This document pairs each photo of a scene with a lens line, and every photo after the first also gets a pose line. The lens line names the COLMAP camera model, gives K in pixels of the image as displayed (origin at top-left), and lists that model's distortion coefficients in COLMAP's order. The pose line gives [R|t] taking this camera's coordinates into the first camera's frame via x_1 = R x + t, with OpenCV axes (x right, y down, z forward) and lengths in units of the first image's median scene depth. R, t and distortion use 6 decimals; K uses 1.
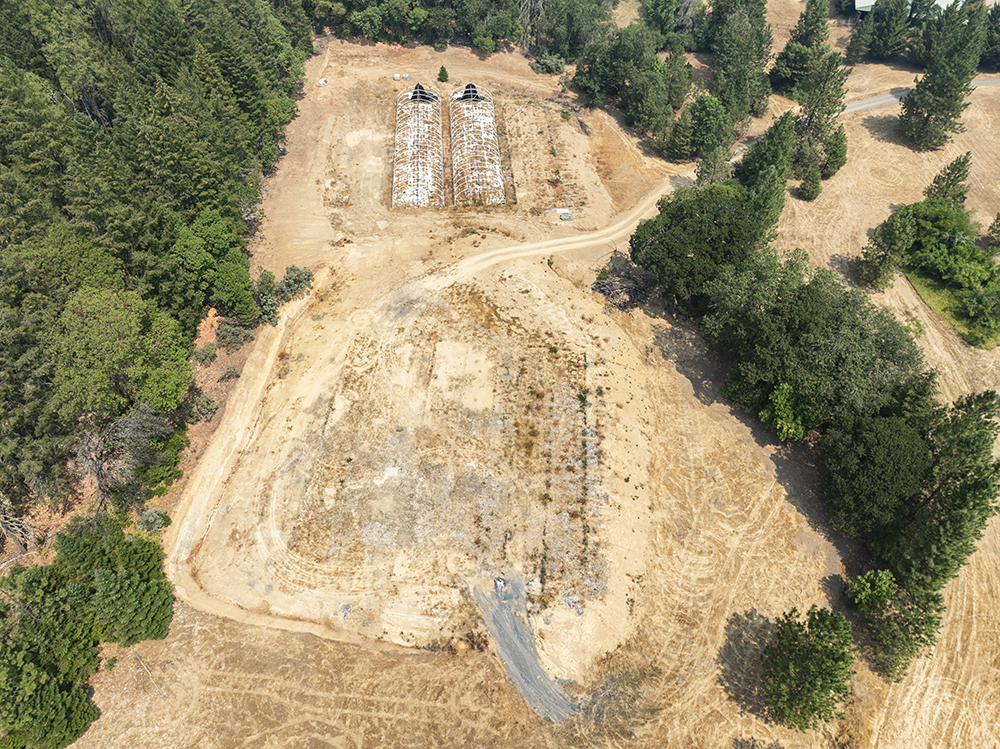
lens RADIAL K [[708.4, 0, 499.6], [0, 708.4, 378.6], [0, 0, 1]] dist [-0.034240, 0.003877]
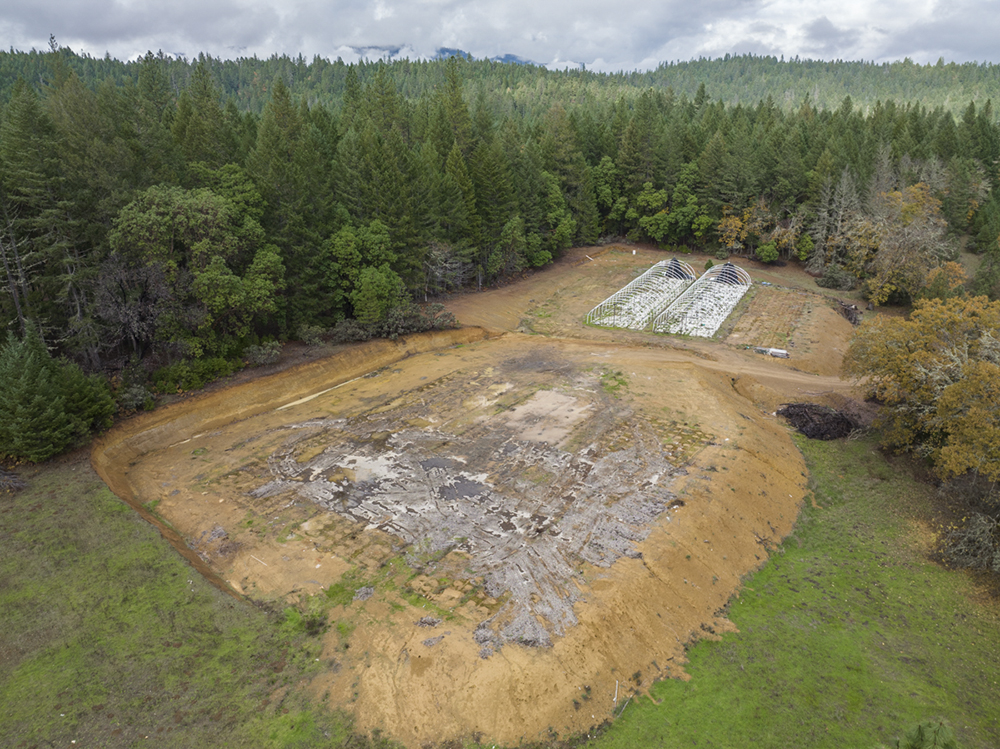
lens RADIAL K [[708.4, 0, 500.5], [0, 708.4, 379.9], [0, 0, 1]] dist [-0.034240, 0.003877]
pose [[0.852005, 0.155835, -0.499802, 0.228490], [-0.376178, 0.846190, -0.377428, 0.215513], [0.364112, 0.509585, 0.779580, 0.278583]]
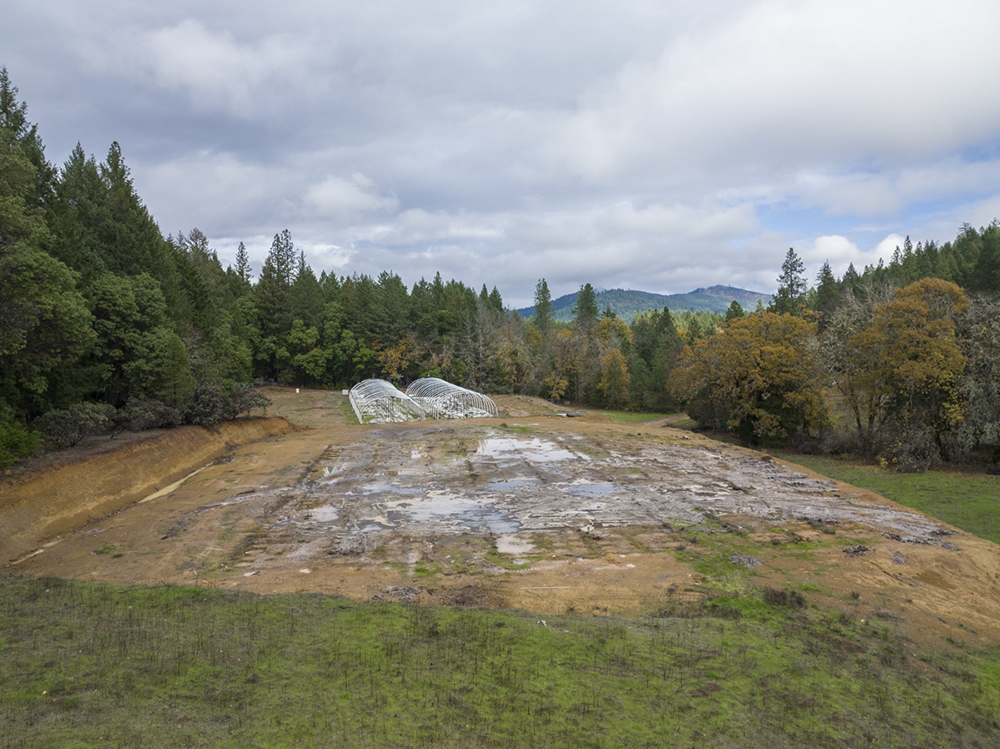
lens RADIAL K [[708.4, 0, 500.9], [0, 708.4, 376.0], [0, 0, 1]] dist [-0.034240, 0.003877]
pose [[0.982763, -0.045446, 0.179195, -0.136667], [0.160613, 0.689865, -0.705896, 0.312898], [-0.091541, 0.722510, 0.685274, 0.403653]]
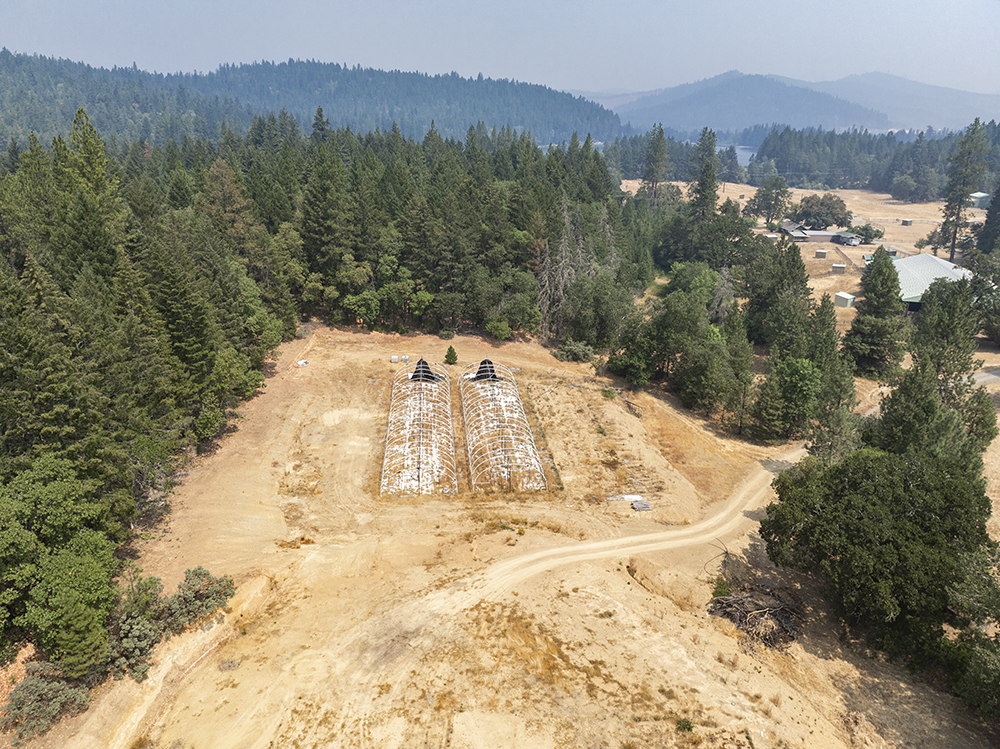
lens RADIAL K [[708.4, 0, 497.5], [0, 708.4, 376.2], [0, 0, 1]] dist [-0.034240, 0.003877]
pose [[0.999763, -0.006725, 0.020712, -0.053975], [0.015866, 0.876436, -0.481256, -0.016538], [-0.014916, 0.481471, 0.876335, 0.358501]]
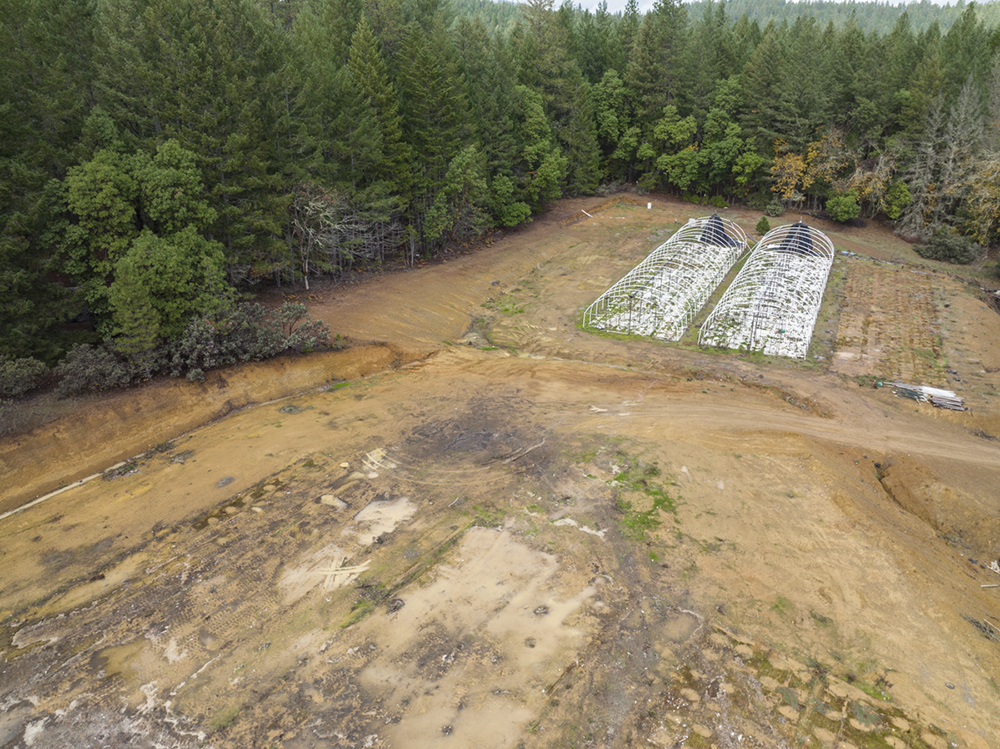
lens RADIAL K [[708.4, 0, 500.0], [0, 708.4, 373.9], [0, 0, 1]] dist [-0.034240, 0.003877]
pose [[0.855869, 0.183284, -0.483628, 0.064955], [-0.373984, 0.865232, -0.333931, -0.003558], [0.357246, 0.466670, 0.809070, 0.559273]]
